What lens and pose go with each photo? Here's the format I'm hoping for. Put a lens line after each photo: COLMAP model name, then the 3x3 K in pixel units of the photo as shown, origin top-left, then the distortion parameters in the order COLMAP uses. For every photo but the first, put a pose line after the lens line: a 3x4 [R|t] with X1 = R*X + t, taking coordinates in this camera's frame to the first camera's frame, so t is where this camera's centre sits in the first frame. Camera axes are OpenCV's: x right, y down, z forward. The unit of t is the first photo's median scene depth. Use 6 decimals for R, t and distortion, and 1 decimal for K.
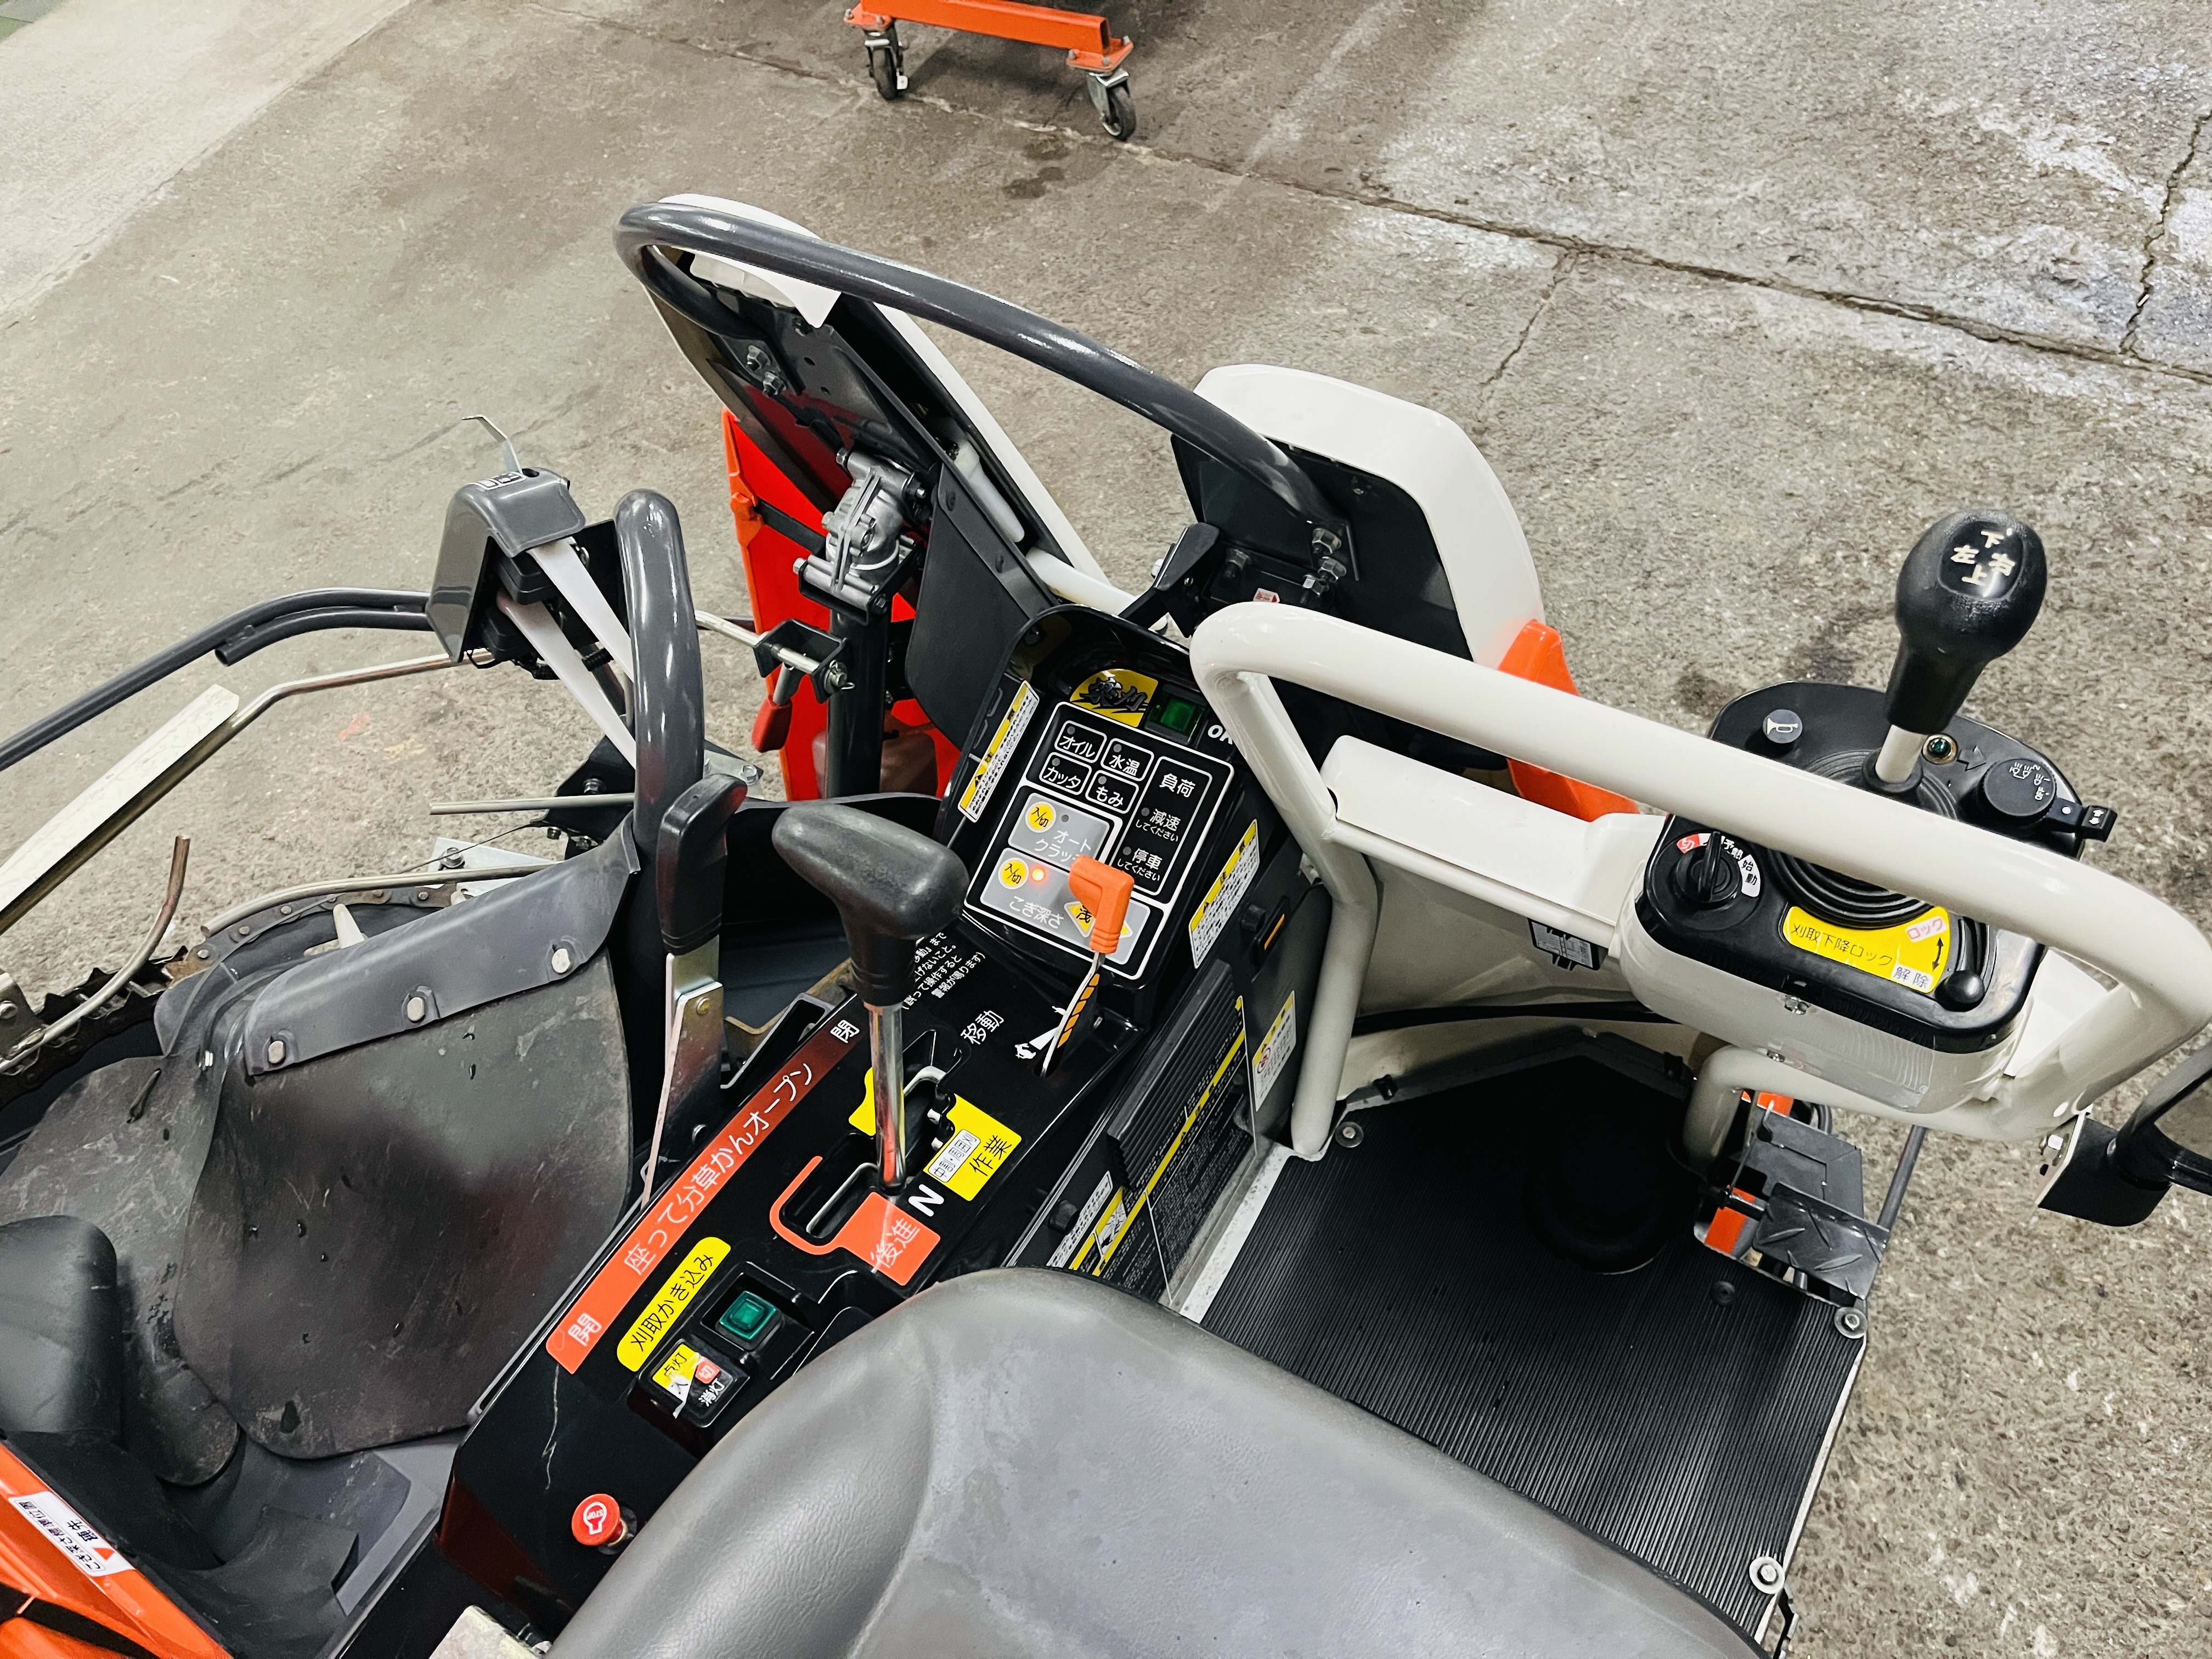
lens RADIAL K [[1665.5, 0, 1083.4], [0, 1665.5, 818.3], [0, 0, 1]] dist [0.057873, -0.089103]
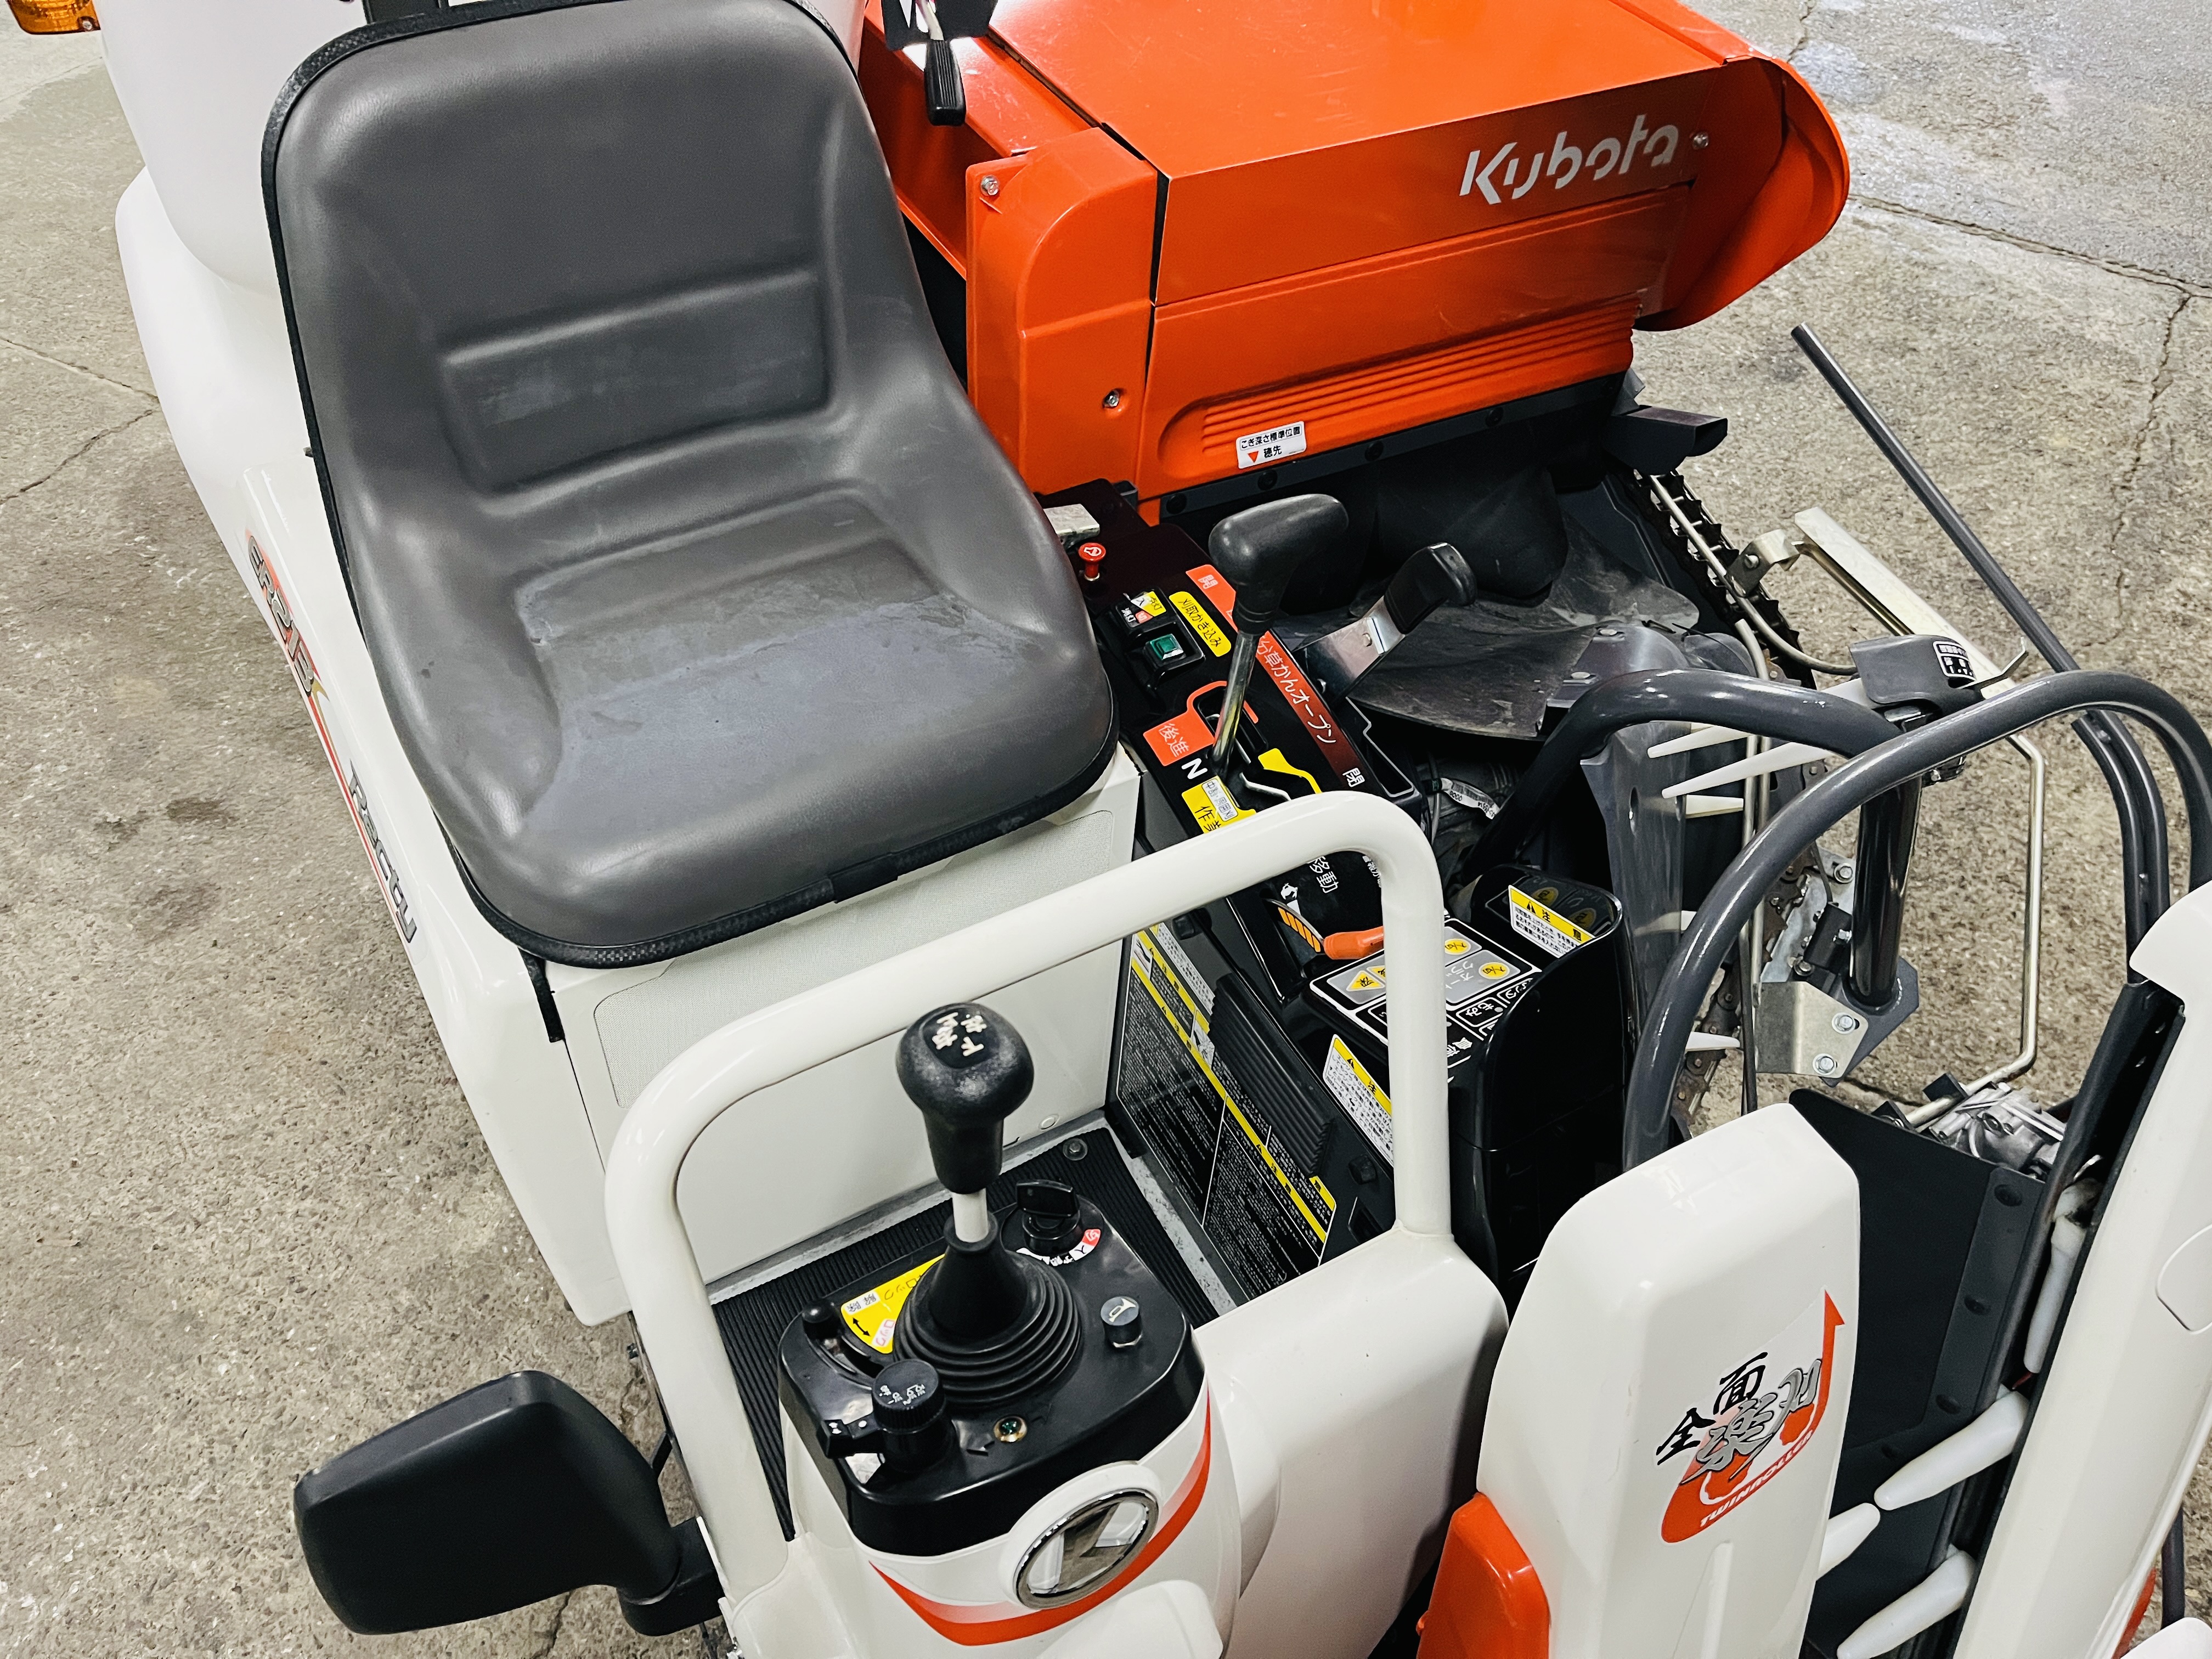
lens RADIAL K [[1682.0, 0, 1106.0], [0, 1682.0, 829.5], [0, 0, 1]] dist [0.066021, -0.099111]
pose [[-0.496145, 0.688855, -0.528506, 0.718704], [-0.684165, 0.064591, 0.726461, -0.736505], [0.534563, 0.722016, 0.439244, 0.379806]]
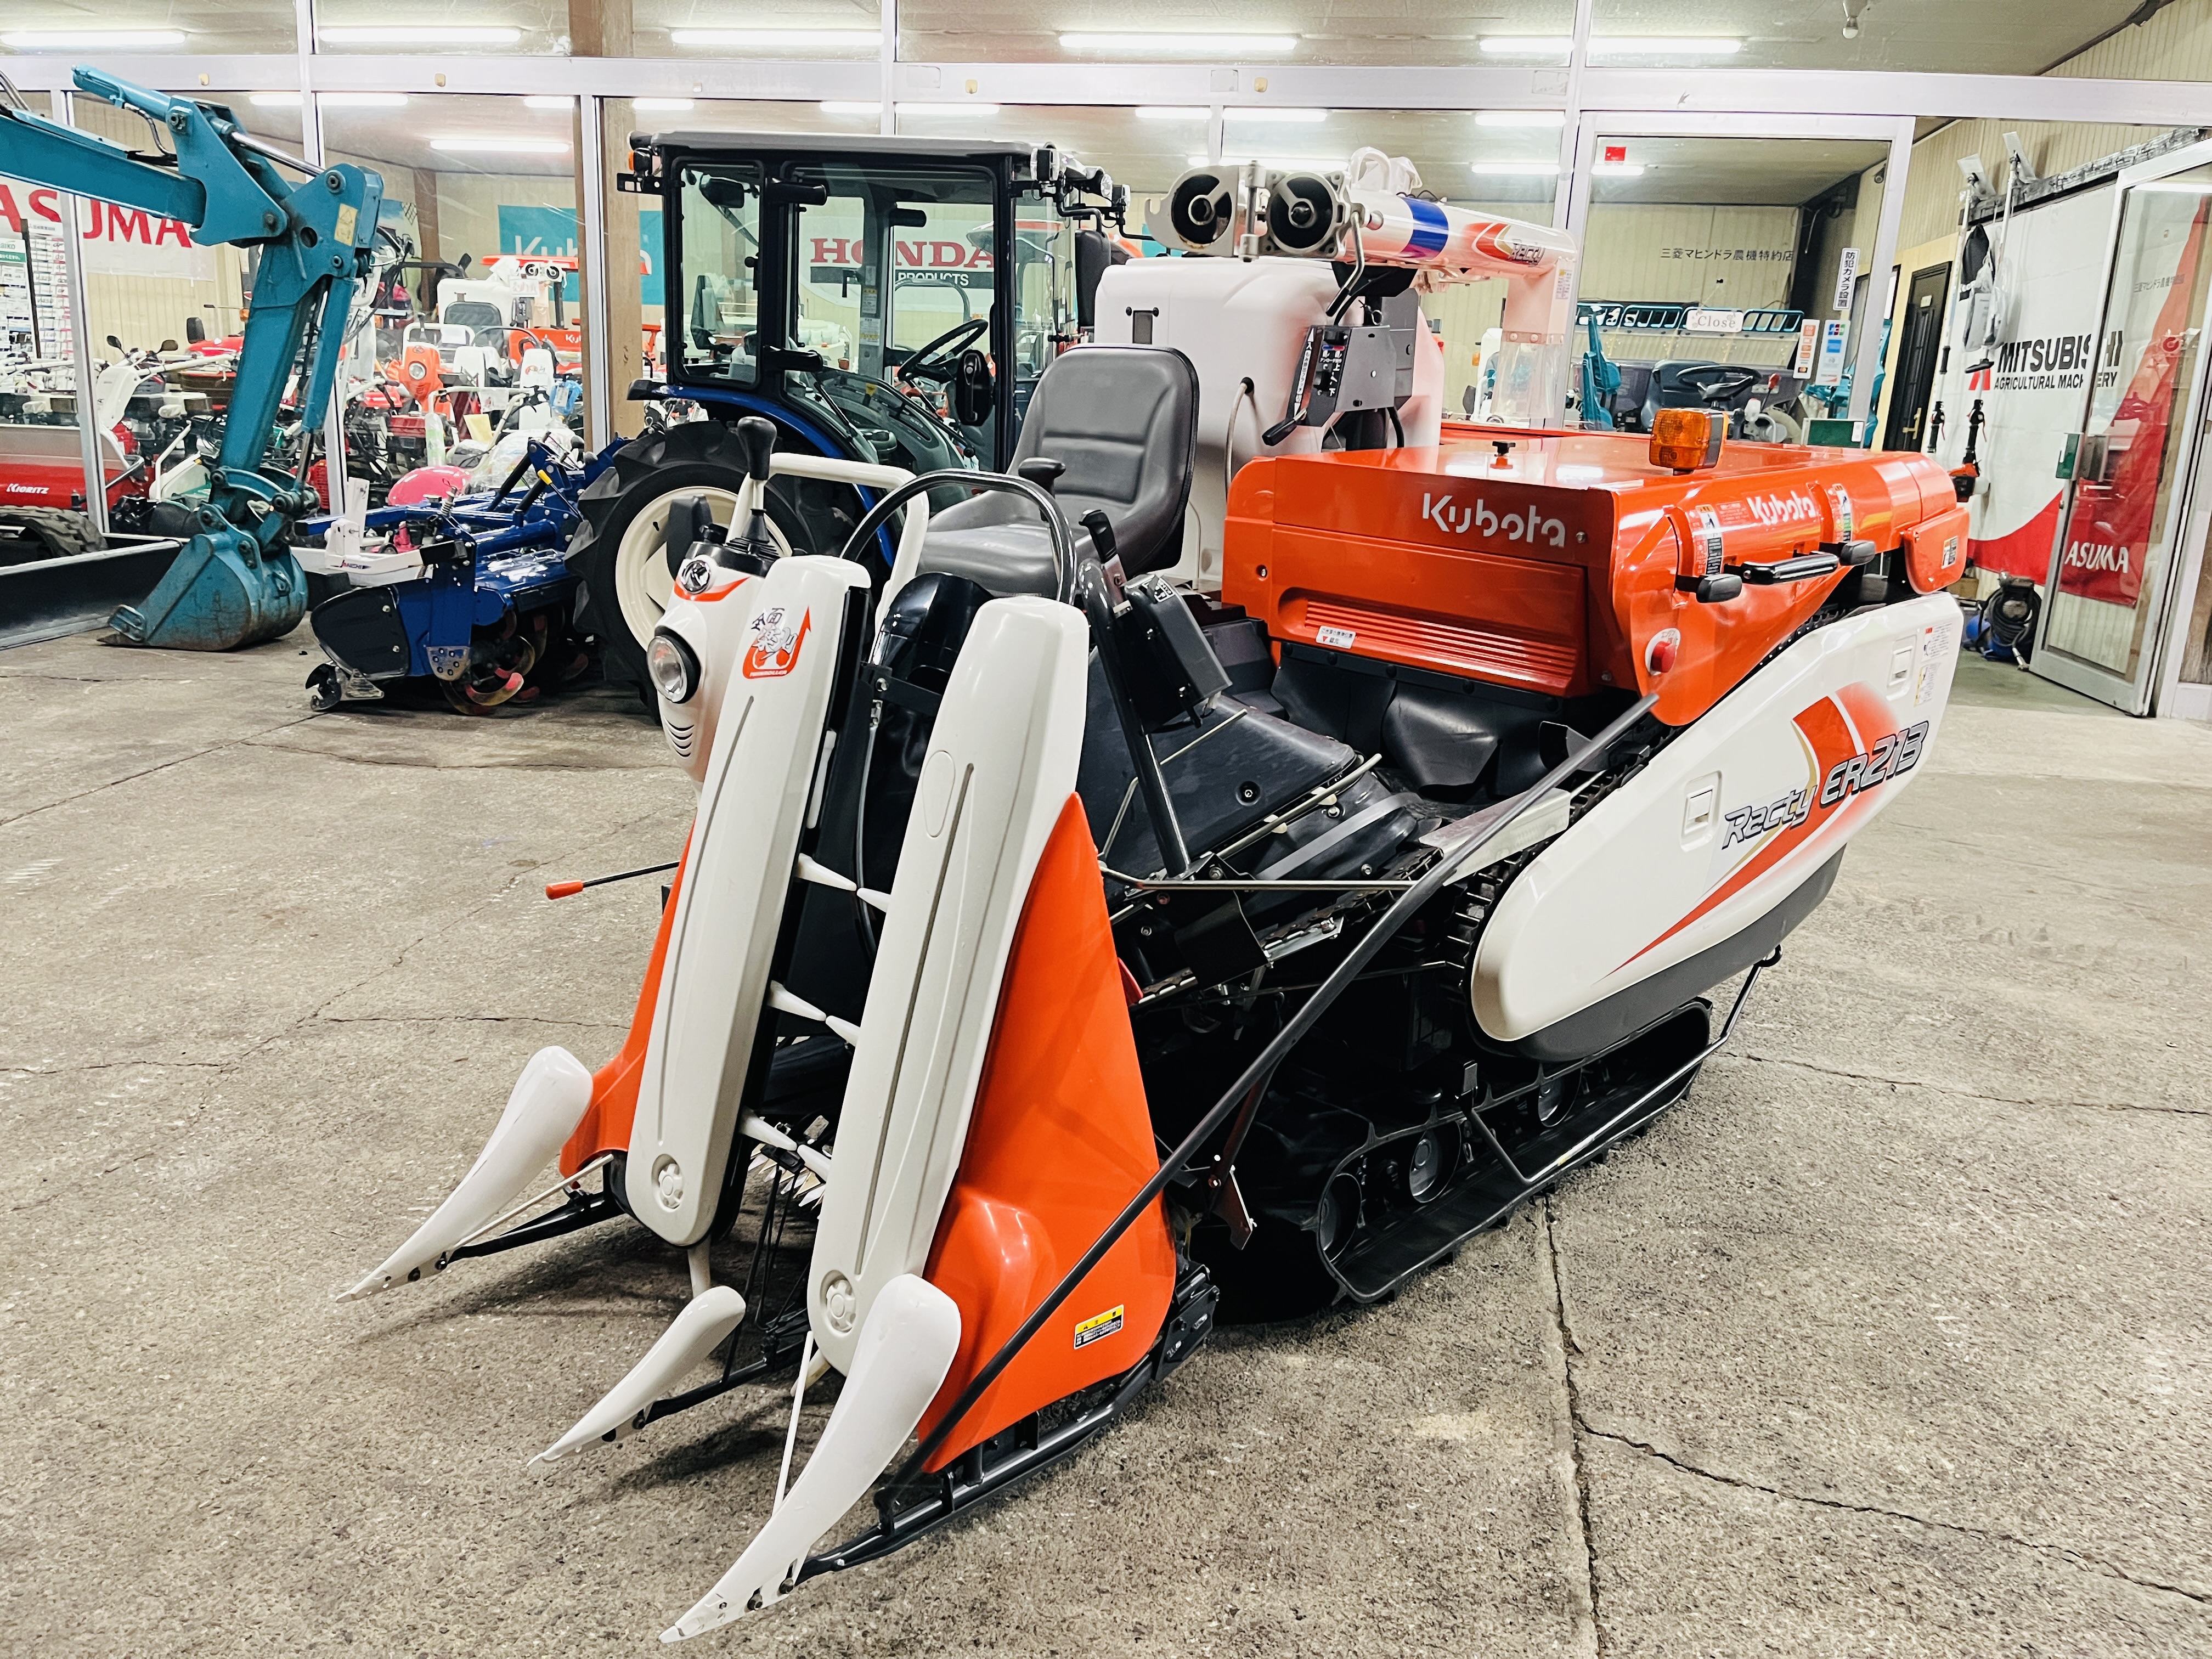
lens RADIAL K [[1665.5, 0, 1083.4], [0, 1665.5, 818.3], [0, 0, 1]] dist [0.057873, -0.089103]
pose [[-0.966418, 0.013236, 0.256635, -0.984014], [0.242615, 0.376181, 0.894218, -2.478112], [-0.084705, 0.926452, -0.366759, 2.558232]]
